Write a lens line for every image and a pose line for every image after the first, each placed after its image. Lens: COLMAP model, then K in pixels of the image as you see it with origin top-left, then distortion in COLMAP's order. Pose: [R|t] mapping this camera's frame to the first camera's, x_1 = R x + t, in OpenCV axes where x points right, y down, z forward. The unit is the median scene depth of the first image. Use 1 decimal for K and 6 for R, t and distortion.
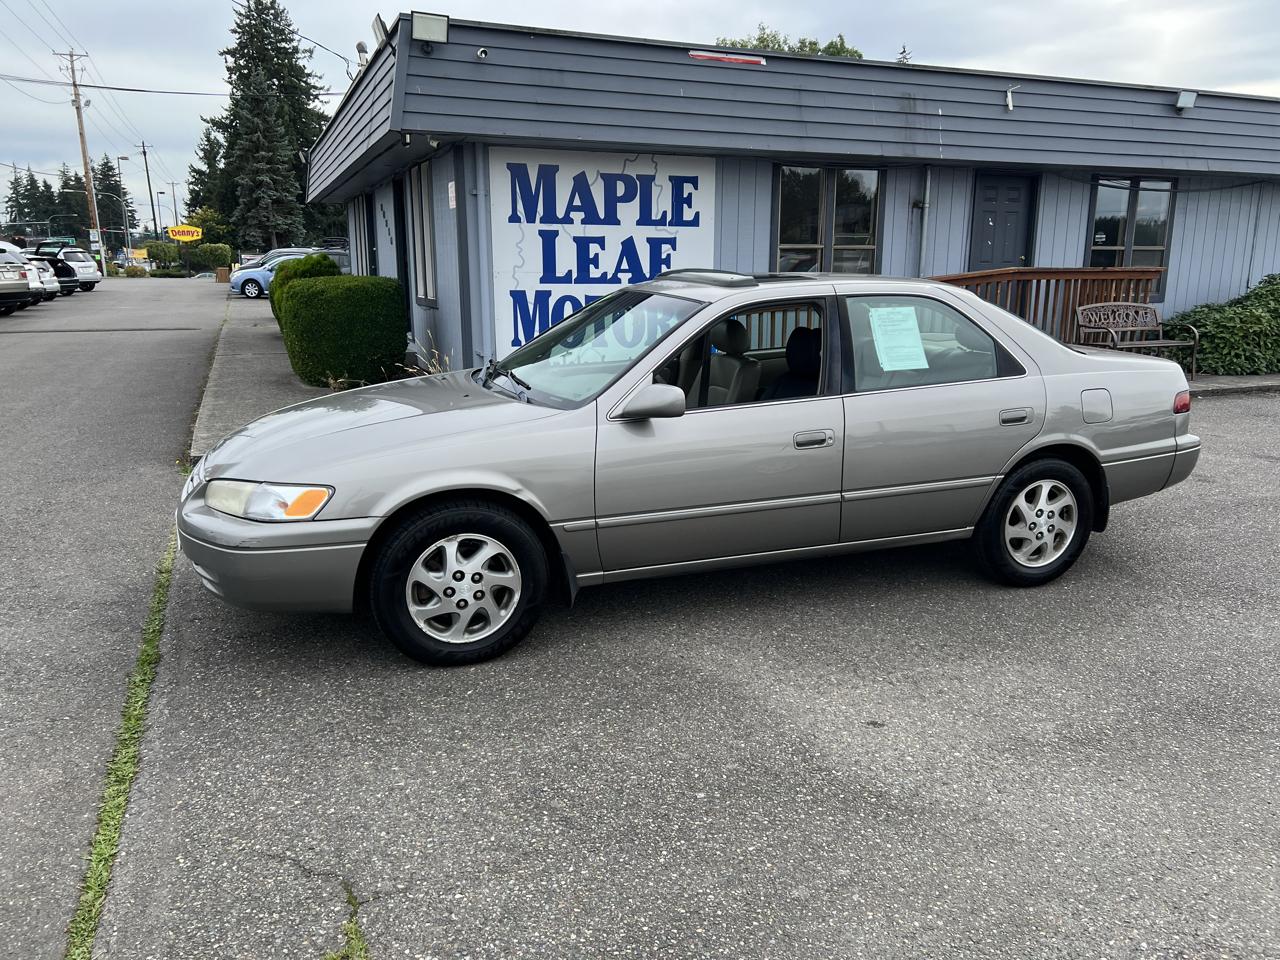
lens RADIAL K [[965.9, 0, 647.7], [0, 965.9, 484.9], [0, 0, 1]] dist [0.054981, -0.060375]
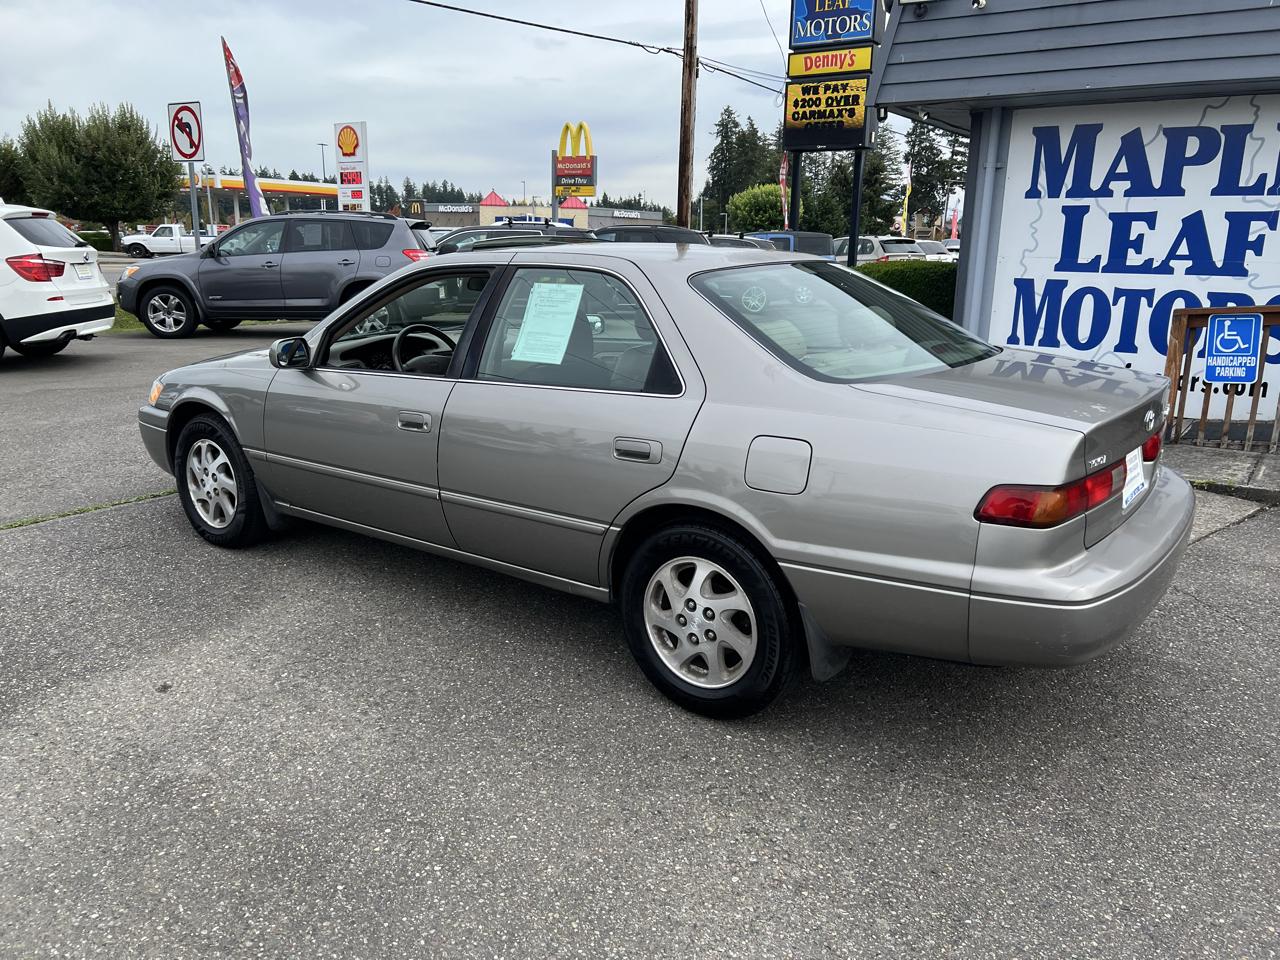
lens RADIAL K [[965.9, 0, 640.9], [0, 965.9, 476.9], [0, 0, 1]] dist [0.054981, -0.060375]
pose [[0.535934, 0.202396, -0.819640, 0.416085], [-0.205144, 0.972962, 0.106119, -0.054609], [0.818957, 0.111272, 0.562964, 0.270094]]
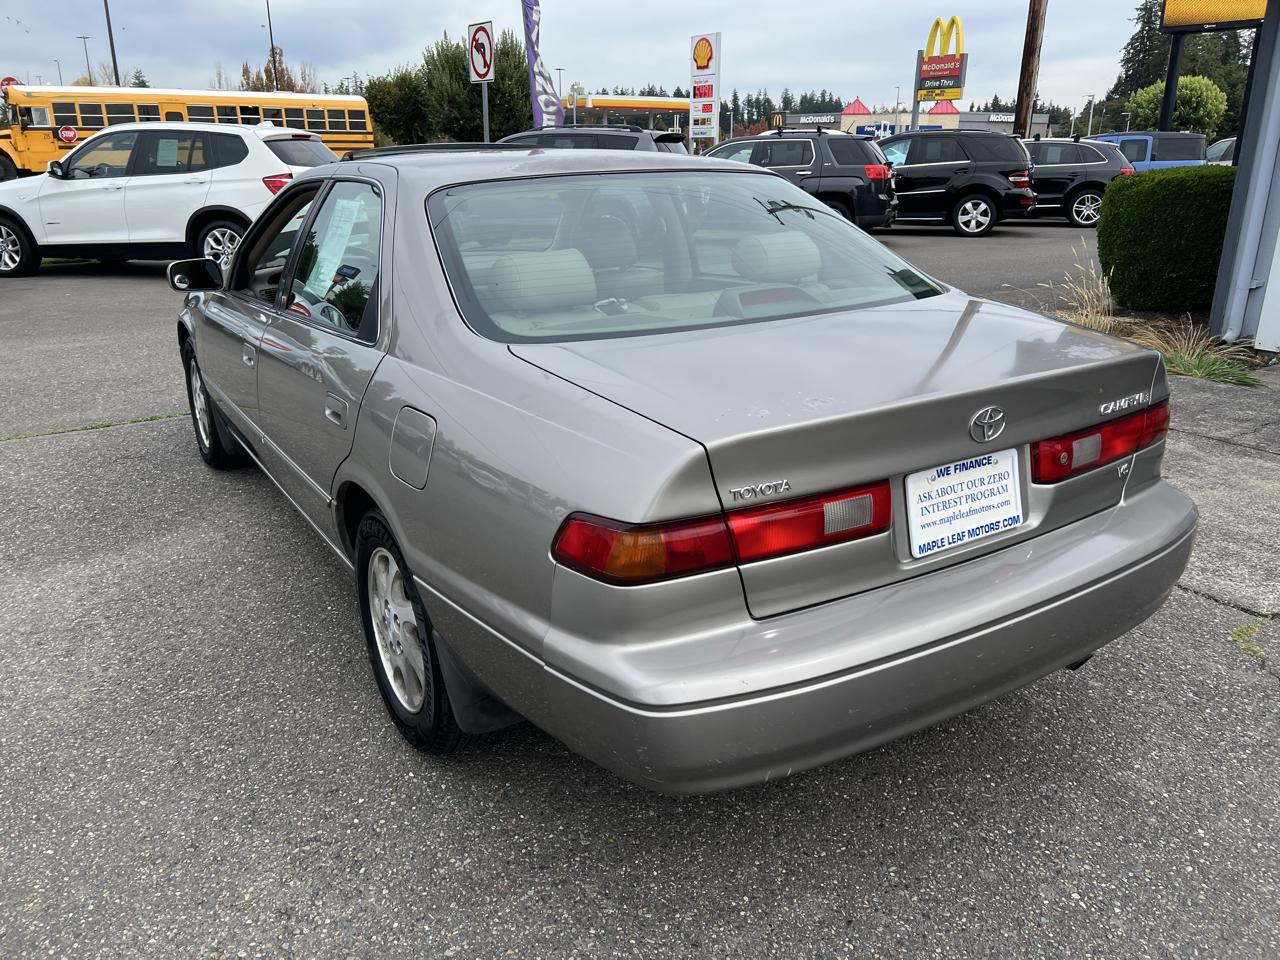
lens RADIAL K [[965.9, 0, 639.5], [0, 965.9, 471.5], [0, 0, 1]] dist [0.054981, -0.060375]
pose [[0.196187, 0.301288, -0.933132, 0.416341], [-0.219393, 0.940988, 0.257698, -0.096396], [0.955708, 0.154166, 0.250710, 0.451737]]
